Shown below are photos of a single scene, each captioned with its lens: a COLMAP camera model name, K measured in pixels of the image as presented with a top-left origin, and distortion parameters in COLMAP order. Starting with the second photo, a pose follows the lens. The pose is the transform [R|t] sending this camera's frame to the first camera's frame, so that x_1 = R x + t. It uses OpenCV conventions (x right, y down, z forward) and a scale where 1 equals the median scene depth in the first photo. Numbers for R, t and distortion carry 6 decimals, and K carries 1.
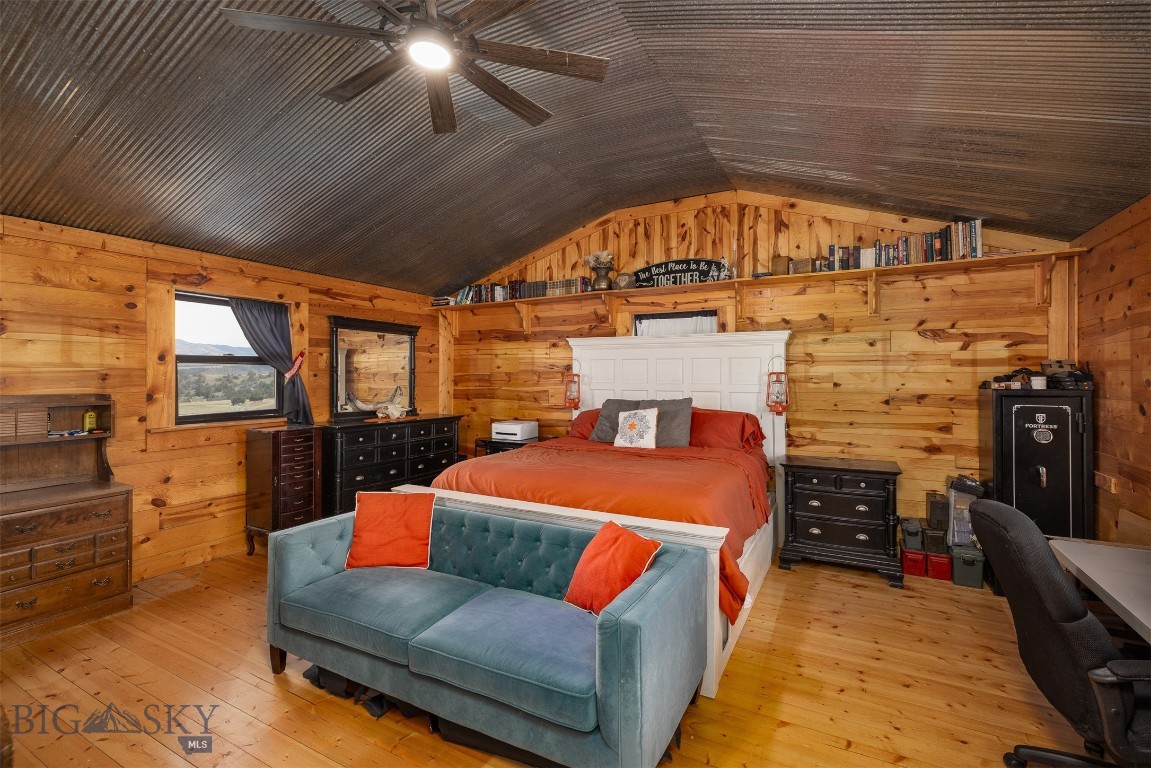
lens RADIAL K [[493.5, 0, 585.7], [0, 493.5, 377.6], [0, 0, 1]] dist [0.003021, -0.000547]
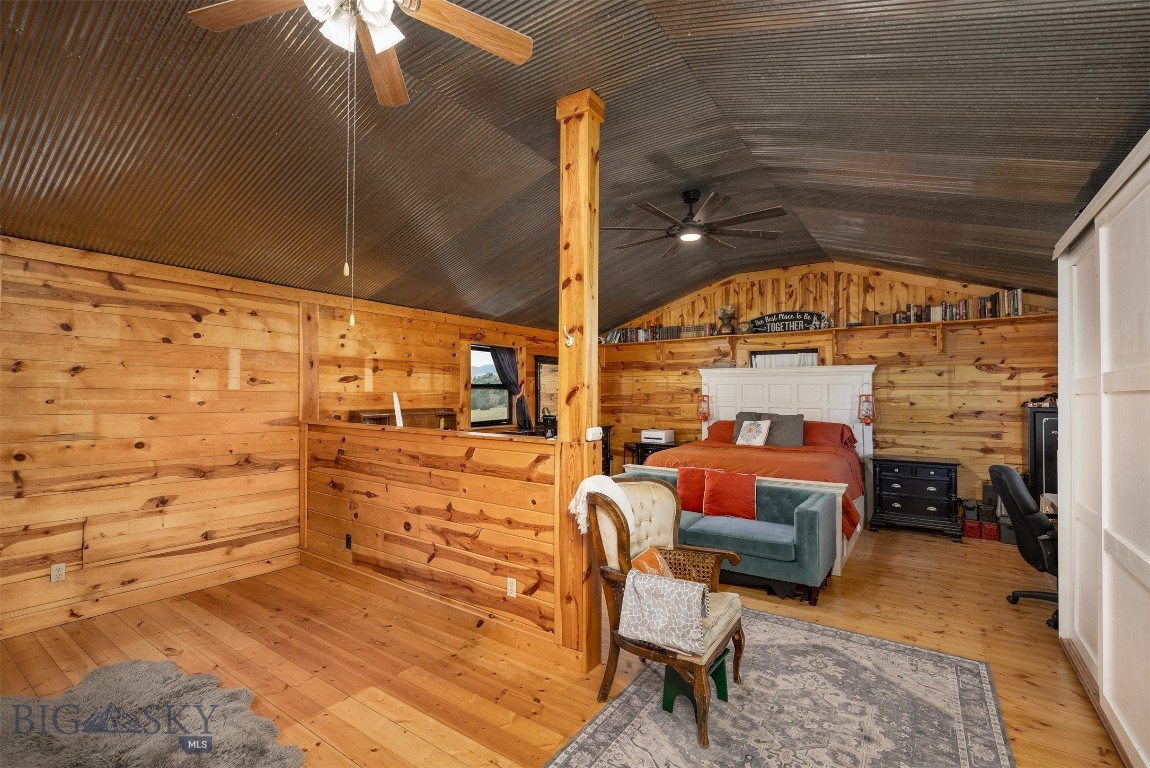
lens RADIAL K [[493.1, 0, 573.0], [0, 493.1, 393.0], [0, 0, 1]] dist [0.003021, -0.000547]
pose [[0.991373, 0.000642, -0.131070, -0.250091], [-0.001068, 0.999994, -0.003180, -0.010203], [0.131068, 0.003292, 0.991368, -0.489449]]
